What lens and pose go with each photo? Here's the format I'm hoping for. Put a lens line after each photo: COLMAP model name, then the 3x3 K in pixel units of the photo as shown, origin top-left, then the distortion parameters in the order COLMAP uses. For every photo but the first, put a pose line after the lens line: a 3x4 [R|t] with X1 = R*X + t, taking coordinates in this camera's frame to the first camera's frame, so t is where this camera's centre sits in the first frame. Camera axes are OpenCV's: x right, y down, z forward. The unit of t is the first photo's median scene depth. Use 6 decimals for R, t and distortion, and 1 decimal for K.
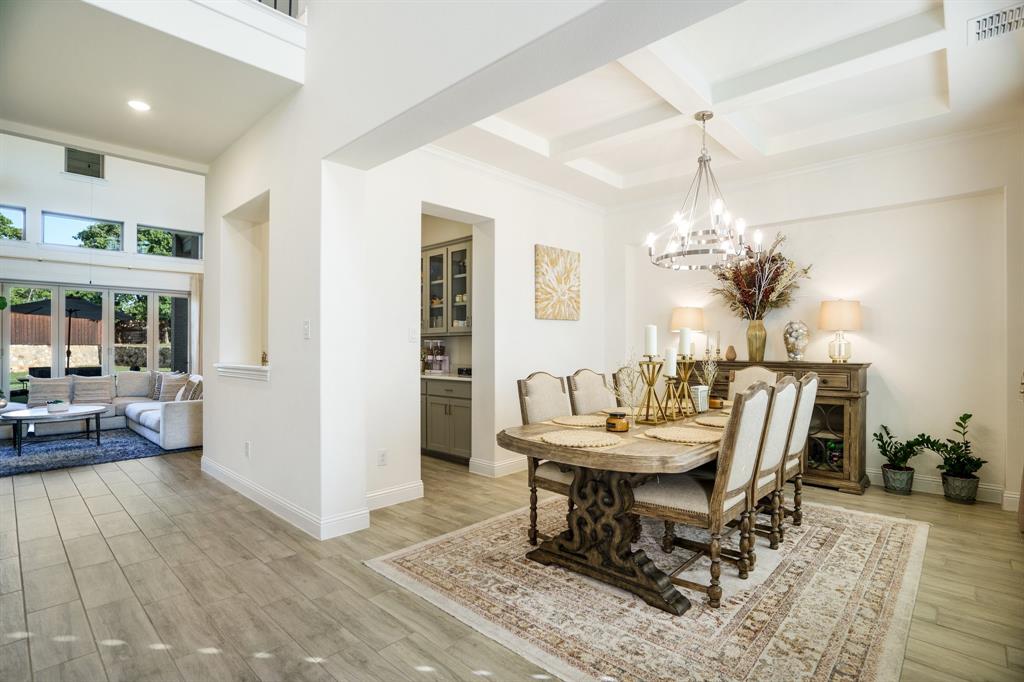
lens RADIAL K [[506.5, 0, 516.2], [0, 506.5, 343.0], [0, 0, 1]] dist [-0.067927, 0.032776]
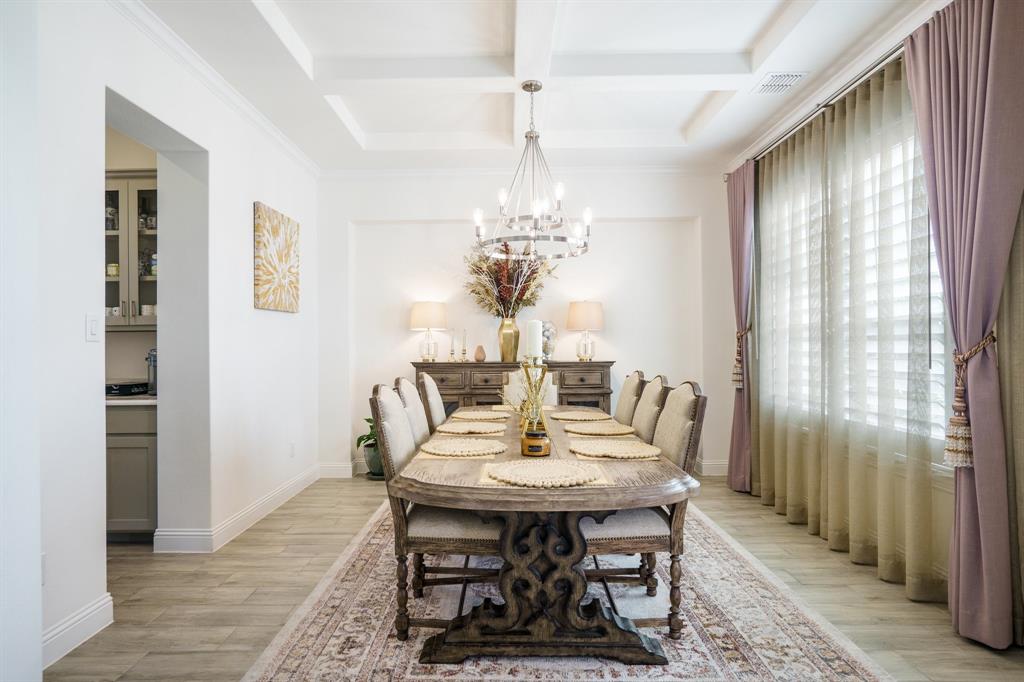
lens RADIAL K [[548.2, 0, 512.0], [0, 548.2, 341.0], [0, 0, 1]] dist [-0.041871, 0.025927]
pose [[0.736532, 0.000415, 0.676402, -0.311380], [0.003284, 0.999986, -0.004189, 0.001984], [-0.676394, 0.005306, 0.736520, 0.315778]]
